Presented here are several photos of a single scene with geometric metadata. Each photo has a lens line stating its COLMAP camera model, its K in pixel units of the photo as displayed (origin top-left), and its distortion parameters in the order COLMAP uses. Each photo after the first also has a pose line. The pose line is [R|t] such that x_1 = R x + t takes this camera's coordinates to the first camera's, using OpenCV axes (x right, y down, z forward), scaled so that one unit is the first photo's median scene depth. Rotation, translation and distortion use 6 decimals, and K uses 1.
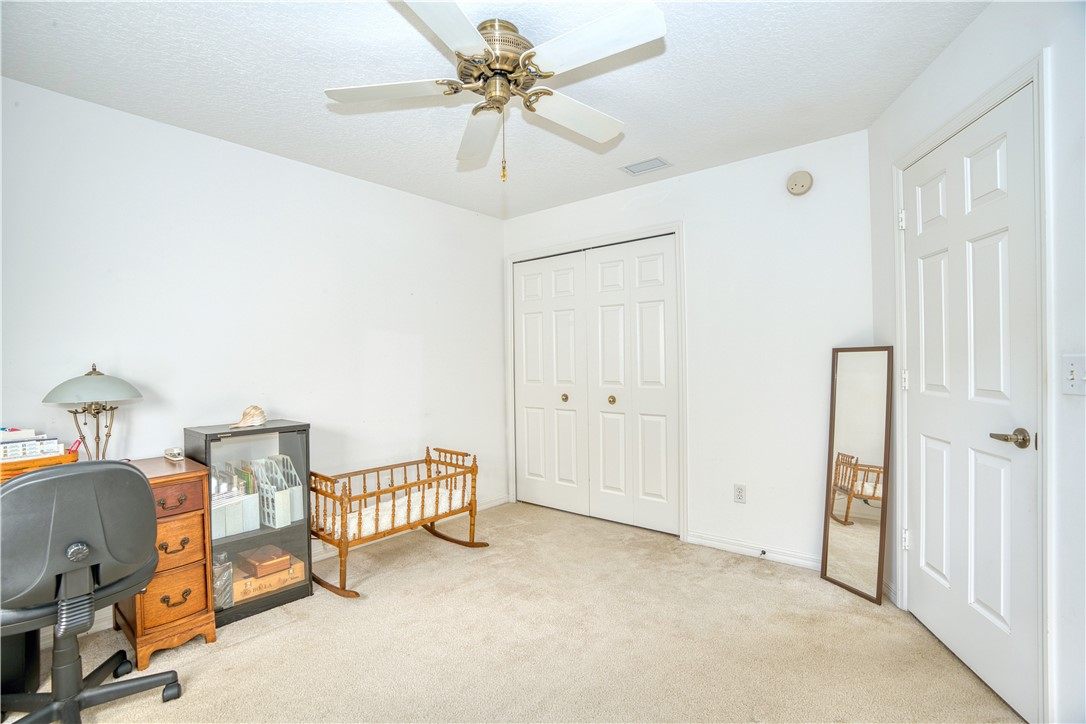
lens RADIAL K [[502.9, 0, 547.9], [0, 502.9, 359.7], [0, 0, 1]] dist [-0.066303, 0.022089]
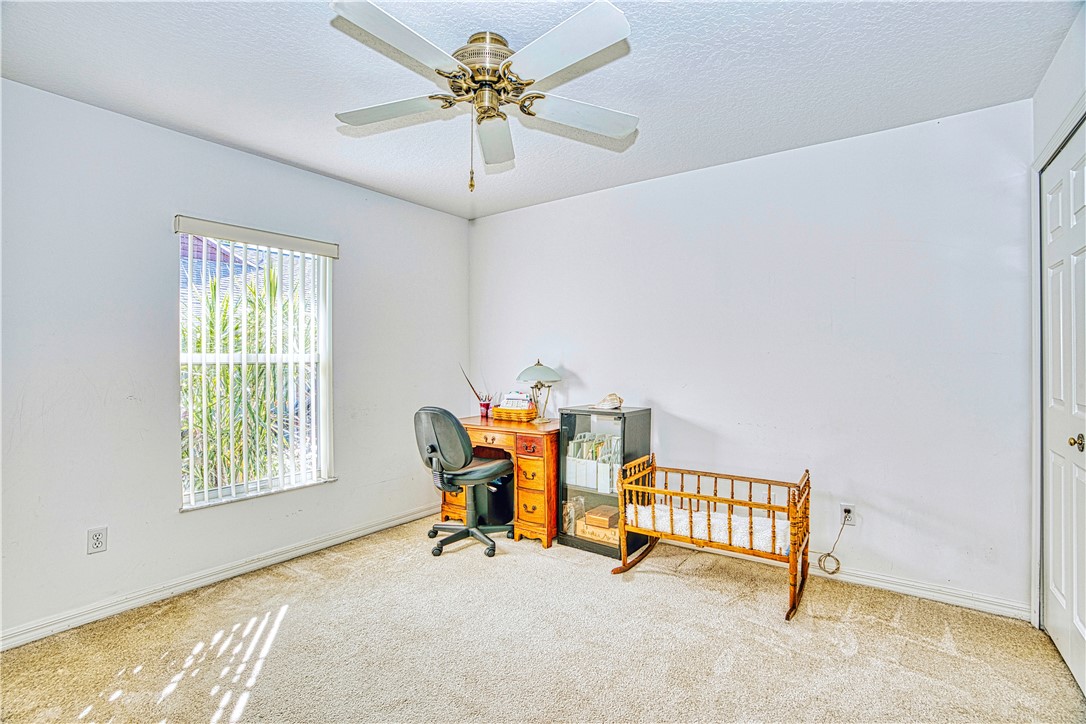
lens RADIAL K [[502.9, 0, 547.9], [0, 502.9, 359.7], [0, 0, 1]] dist [-0.066303, 0.022089]
pose [[0.069155, 0.013159, -0.997519, 0.743541], [0.000439, 0.999913, 0.013221, -0.011036], [0.997606, -0.001352, 0.069143, 0.824047]]
